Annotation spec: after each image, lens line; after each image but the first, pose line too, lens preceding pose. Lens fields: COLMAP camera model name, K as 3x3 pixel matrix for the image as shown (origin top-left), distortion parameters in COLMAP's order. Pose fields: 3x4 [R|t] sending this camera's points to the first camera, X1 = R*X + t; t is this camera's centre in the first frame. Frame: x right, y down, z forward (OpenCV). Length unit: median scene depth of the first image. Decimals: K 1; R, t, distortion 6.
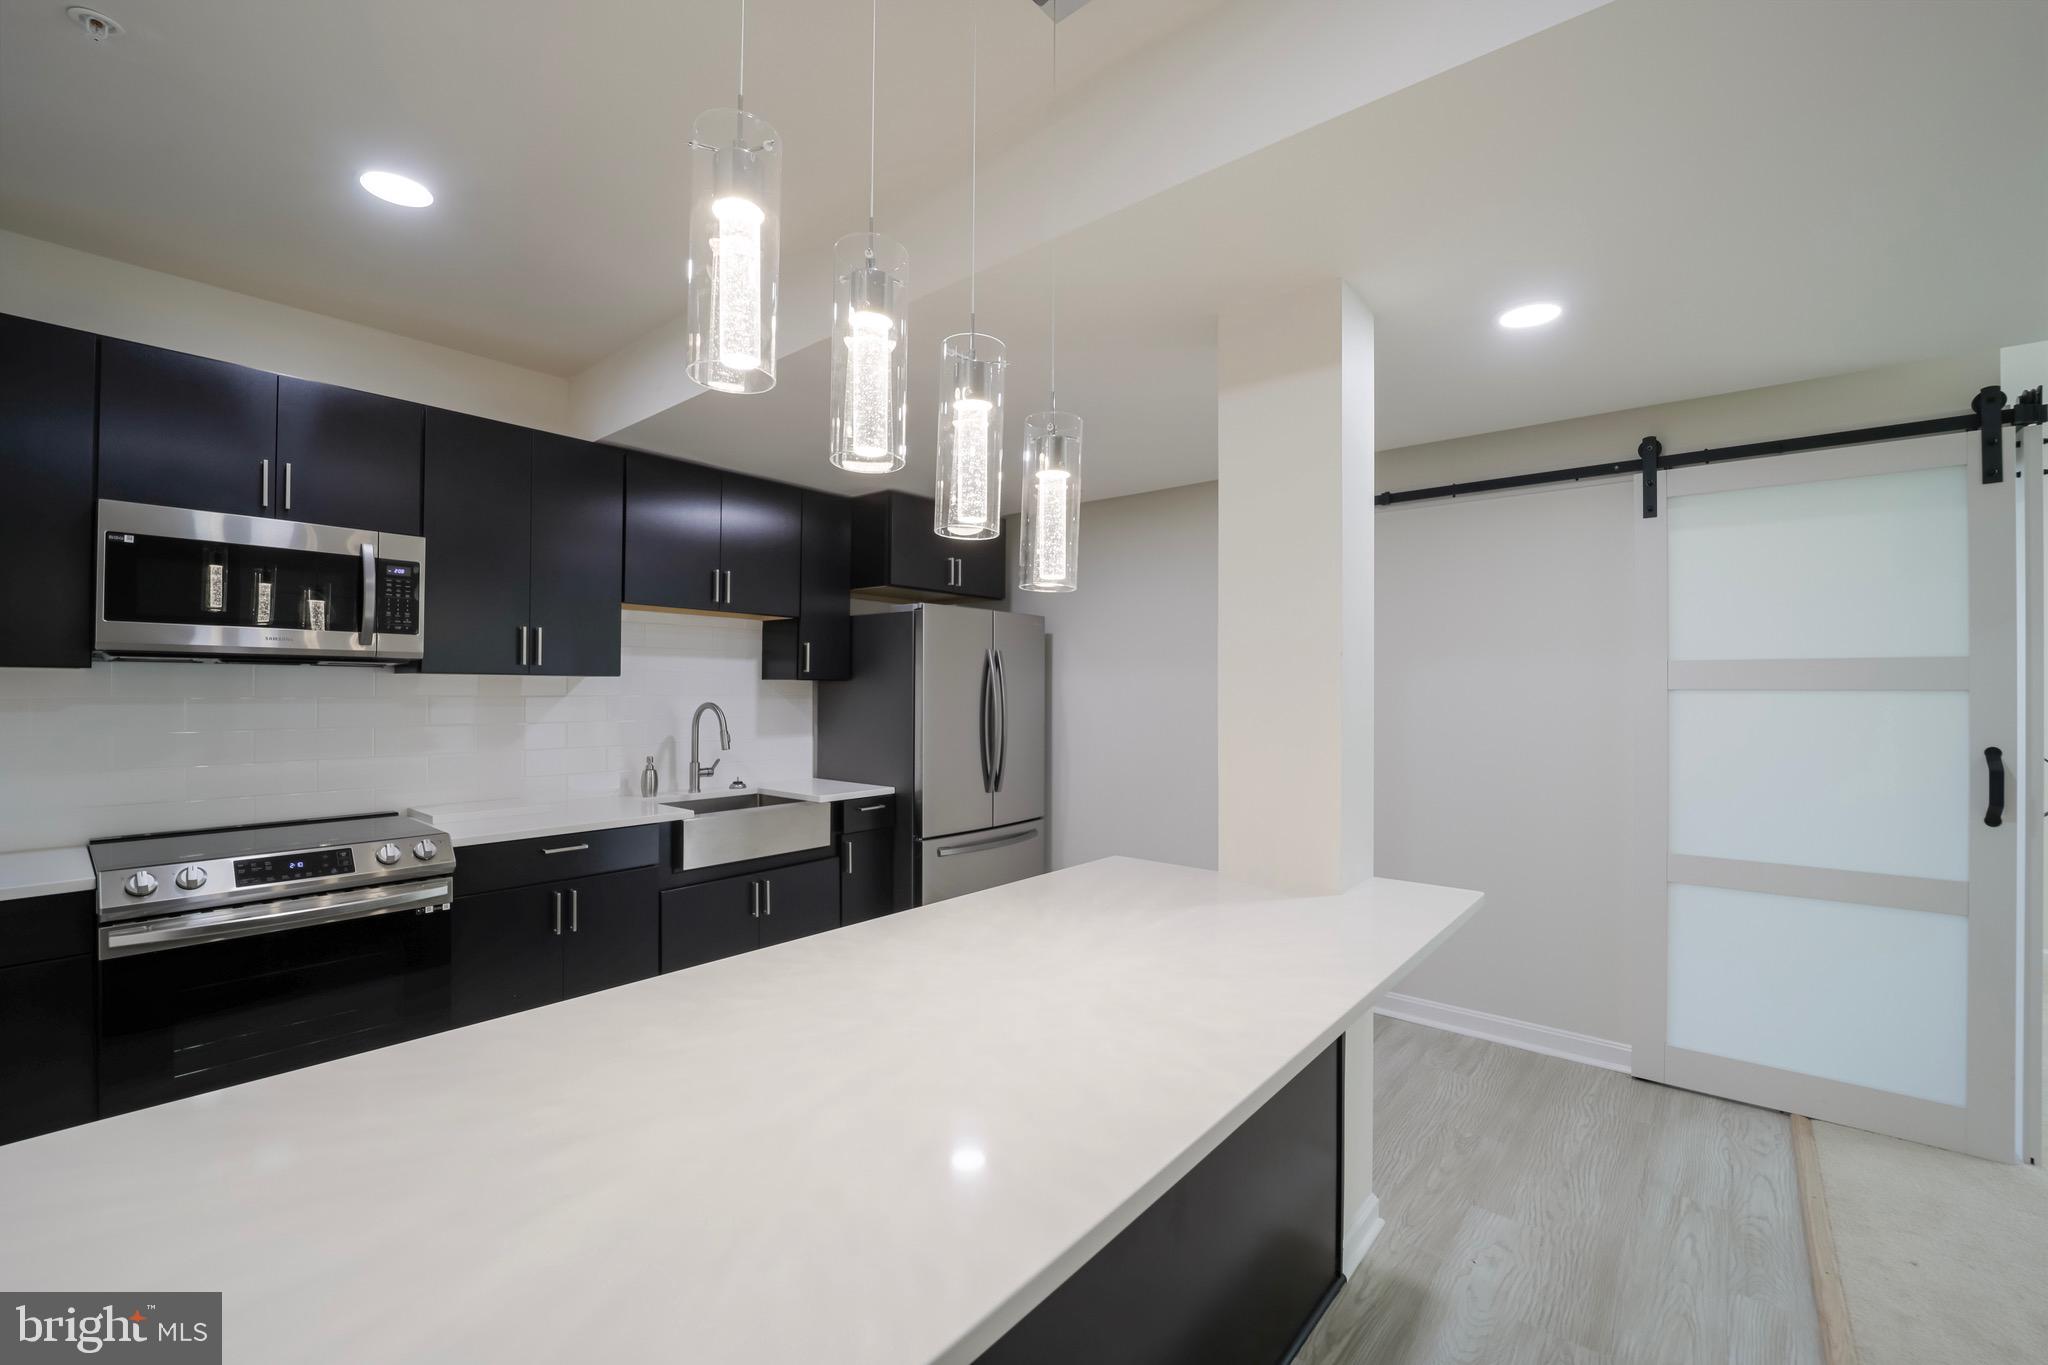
lens RADIAL K [[823.1, 0, 1031.1], [0, 823.1, 677.4], [0, 0, 1]] dist [0.001040, 0.000000]
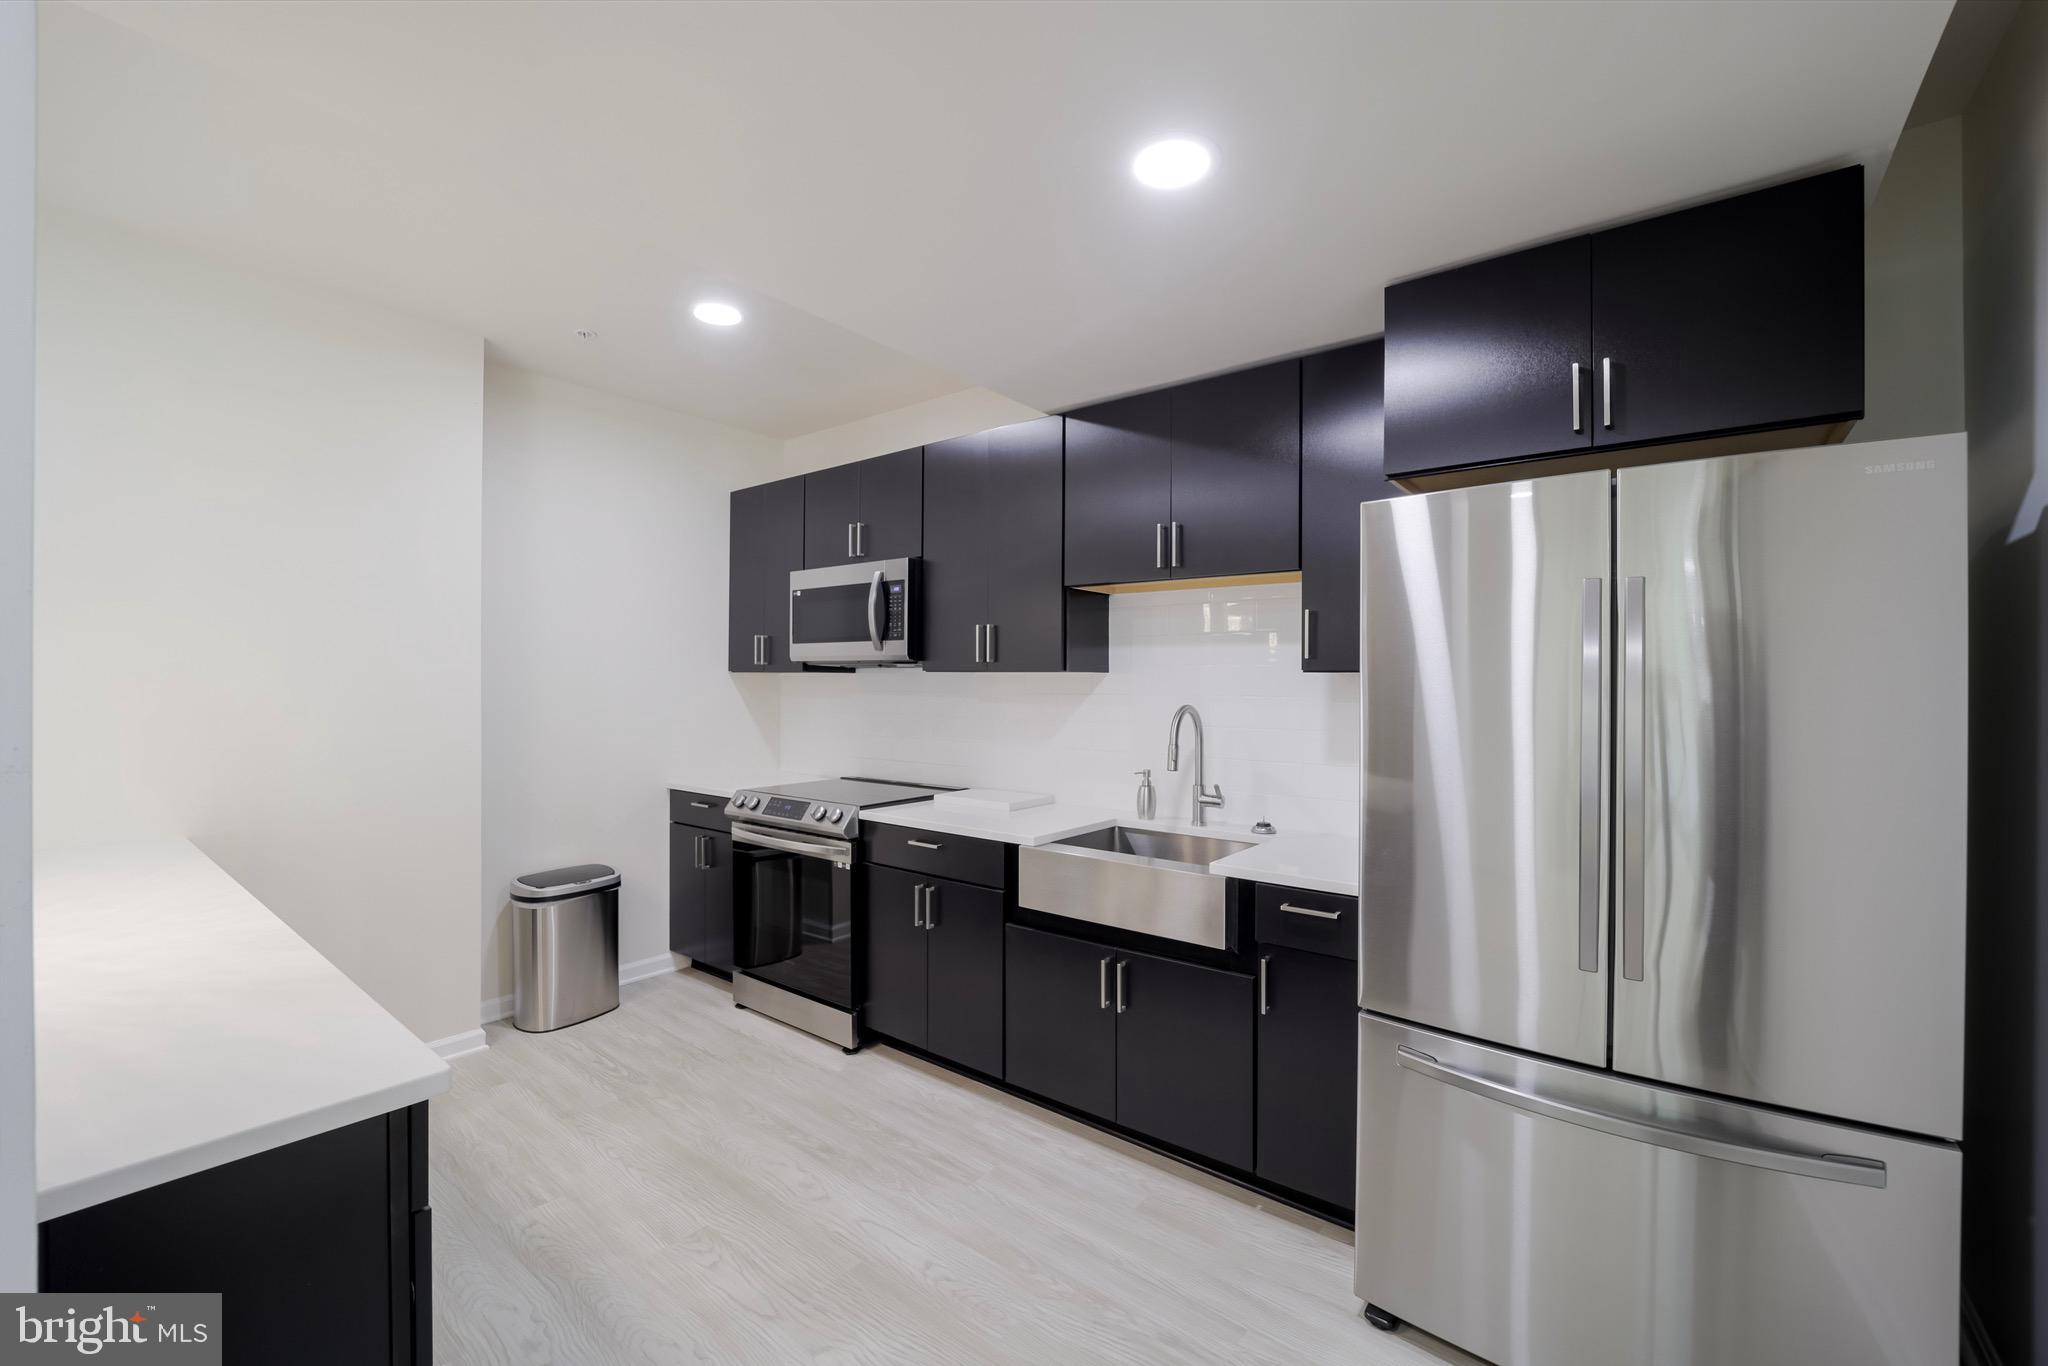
lens RADIAL K [[823.1, 0, 1029.9], [0, 823.1, 691.2], [0, 0, 1]] dist [0.001040, 0.000000]
pose [[0.040923, -0.004243, -0.999153, 0.362591], [0.000876, 0.999991, -0.004211, 0.022195], [0.999162, -0.000703, 0.040926, 0.892897]]
